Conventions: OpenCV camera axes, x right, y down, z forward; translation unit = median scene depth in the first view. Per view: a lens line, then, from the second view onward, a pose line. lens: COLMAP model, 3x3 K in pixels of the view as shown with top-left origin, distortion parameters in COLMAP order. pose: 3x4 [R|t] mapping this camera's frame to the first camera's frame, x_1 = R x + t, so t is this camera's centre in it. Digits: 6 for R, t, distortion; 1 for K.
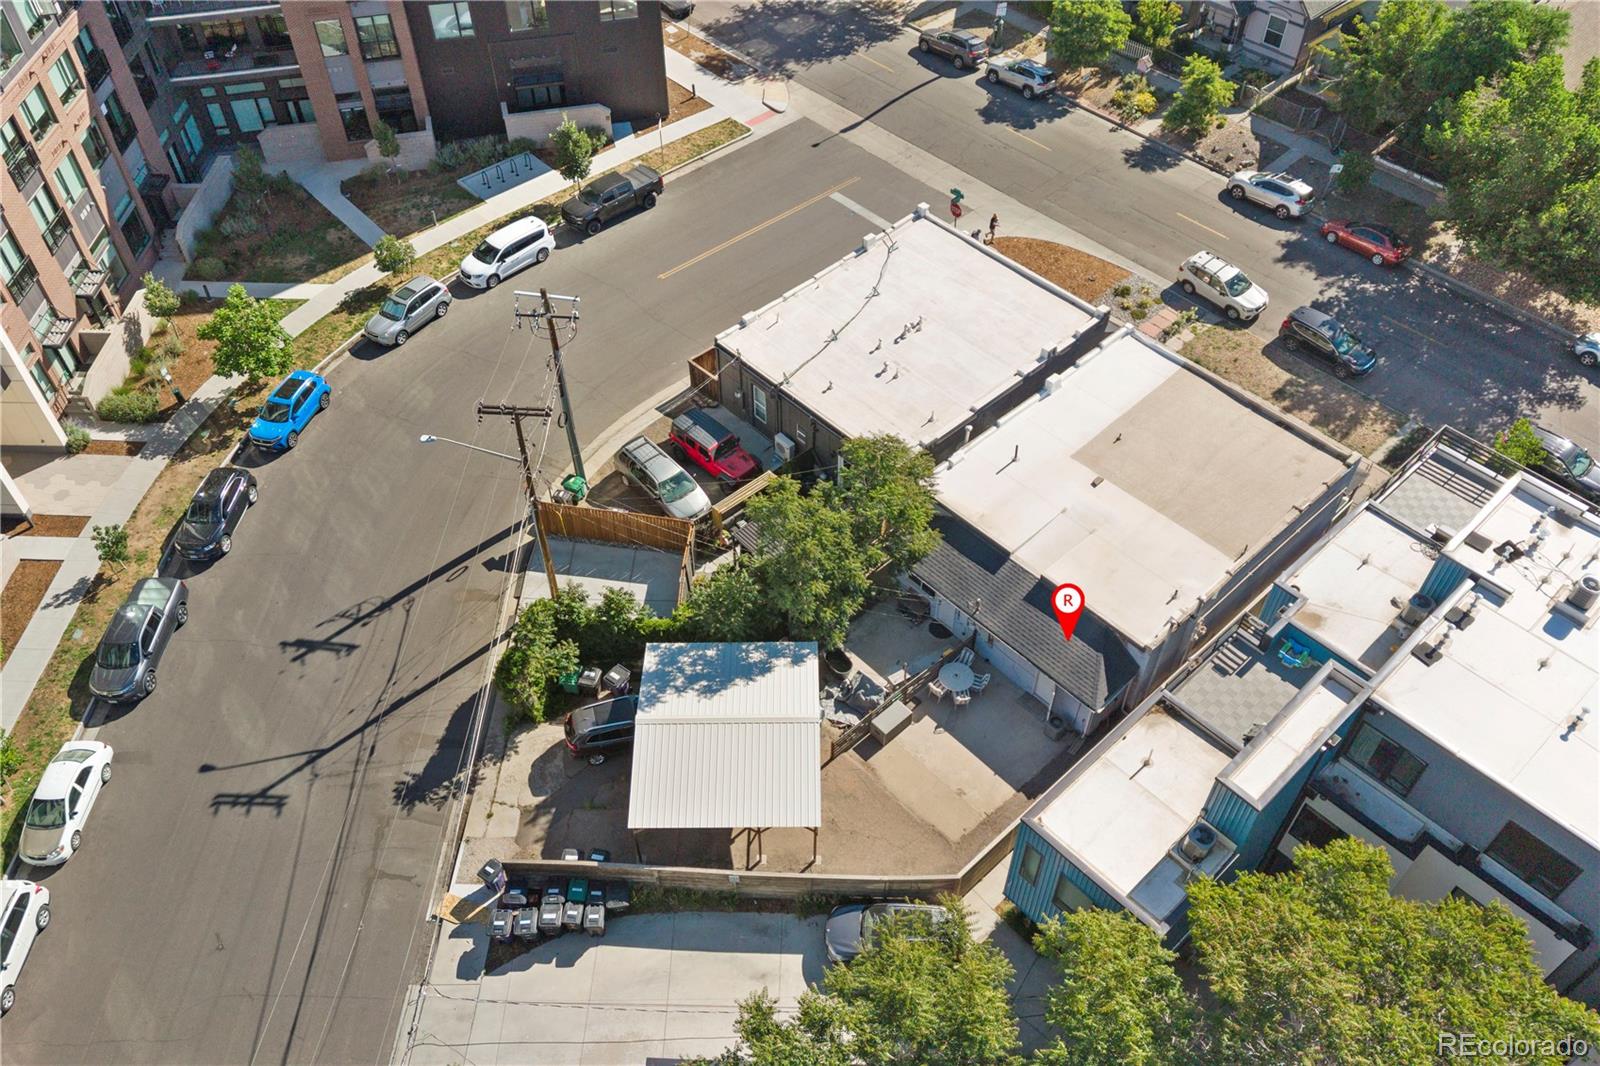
lens RADIAL K [[1250.3, 0, 800.0], [0, 1250.3, 533.0], [0, 0, 1]] dist [0.052868, -0.082184]
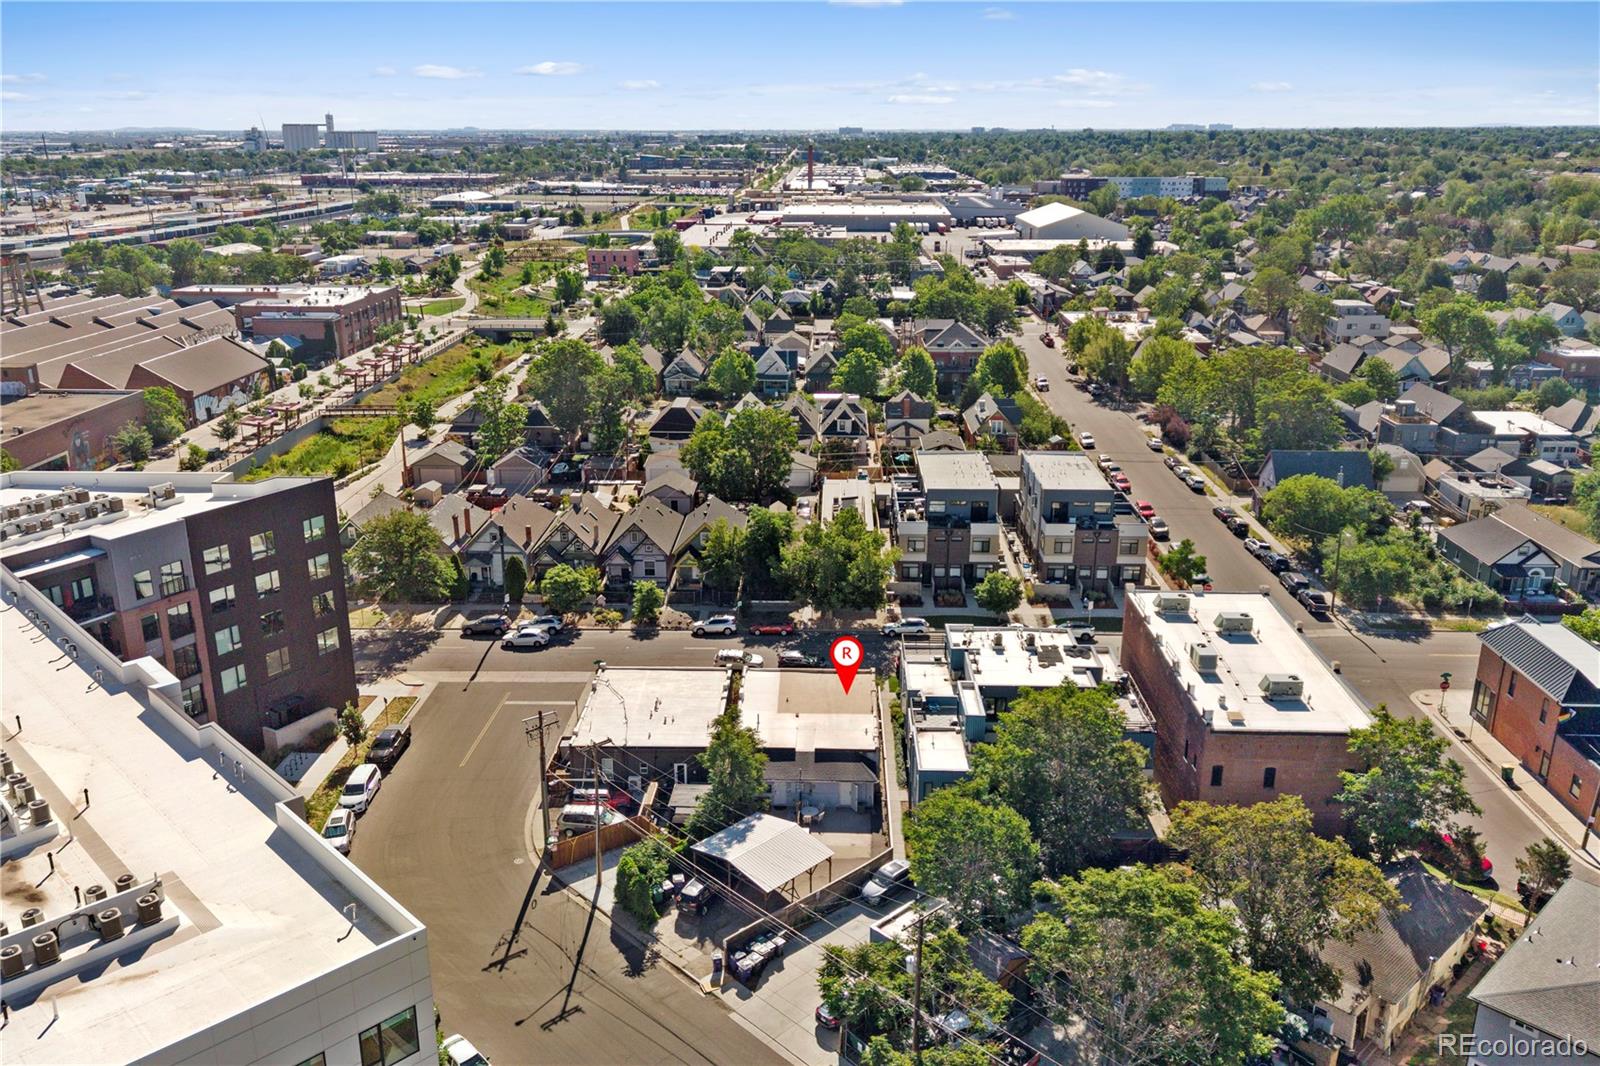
lens RADIAL K [[1250.3, 0, 800.0], [0, 1250.3, 533.0], [0, 0, 1]] dist [0.052868, -0.082184]
pose [[0.696357, -0.210662, 0.686082, -0.820691], [0.528231, 0.797591, -0.291241, 0.238146], [-0.485859, 0.565217, 0.666686, -0.399967]]
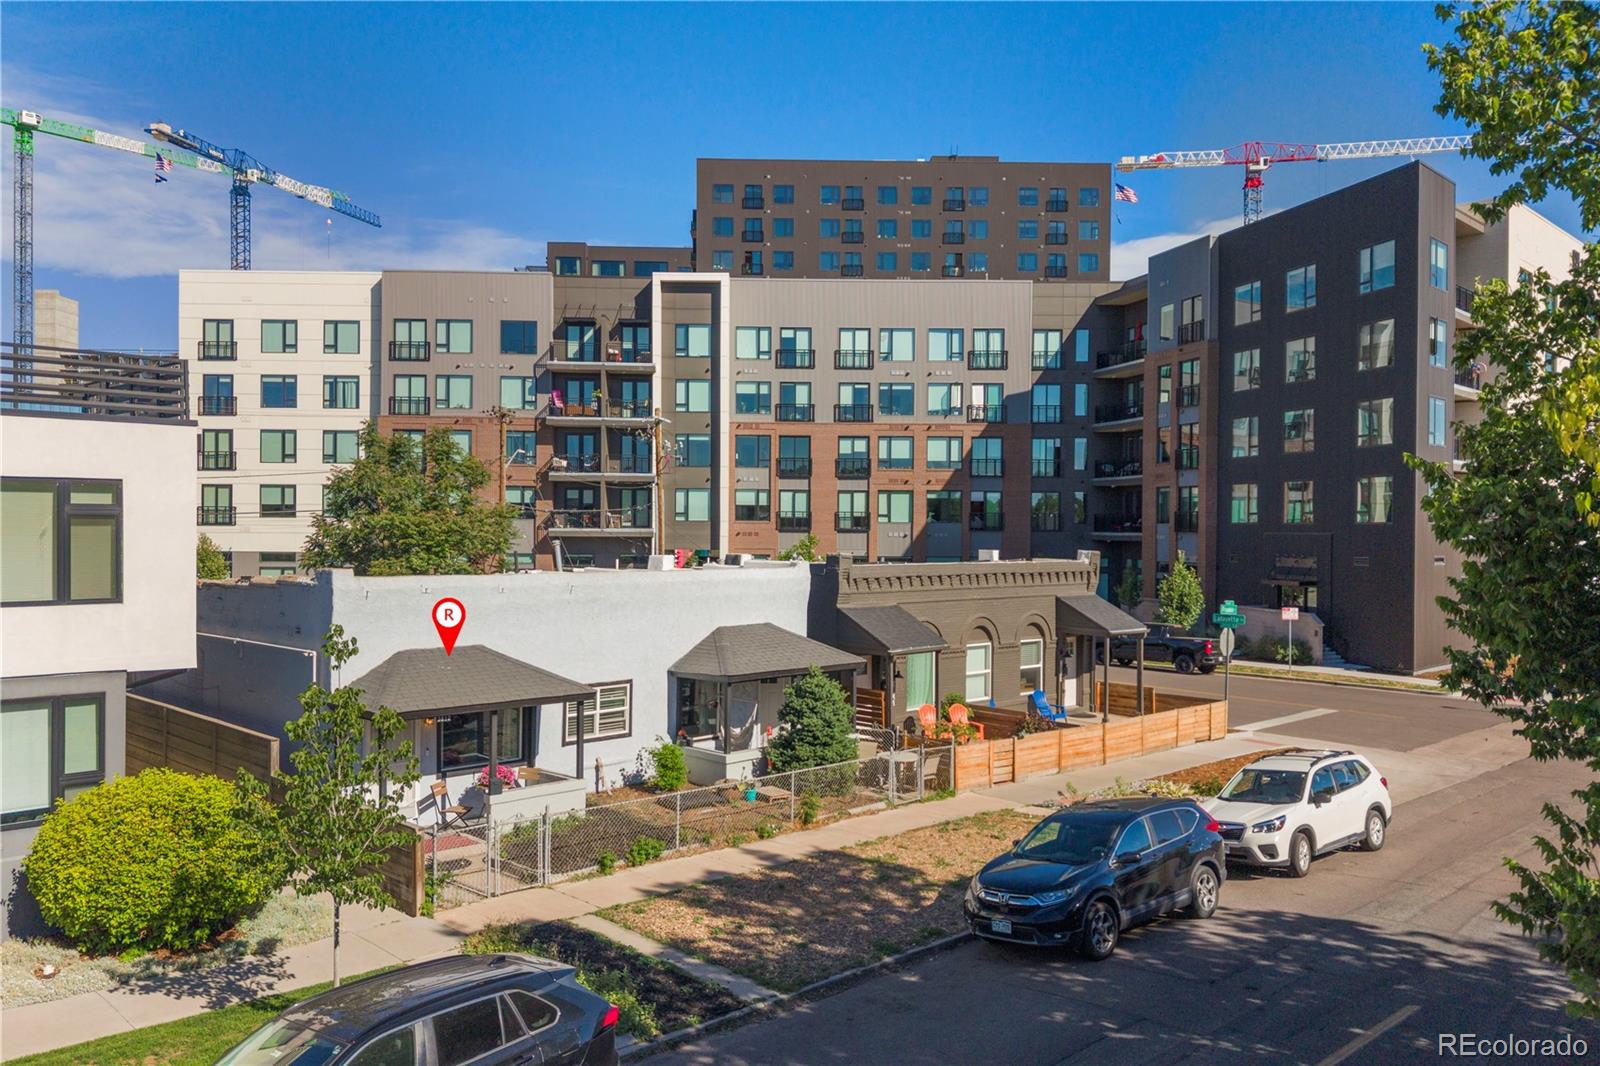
lens RADIAL K [[1250.3, 0, 800.0], [0, 1250.3, 533.0], [0, 0, 1]] dist [0.052868, -0.082184]
pose [[0.036791, -0.004146, -0.999314, 0.671382], [-0.742043, 0.669676, -0.030098, -0.134197], [0.669342, 0.742642, 0.021562, 0.826659]]
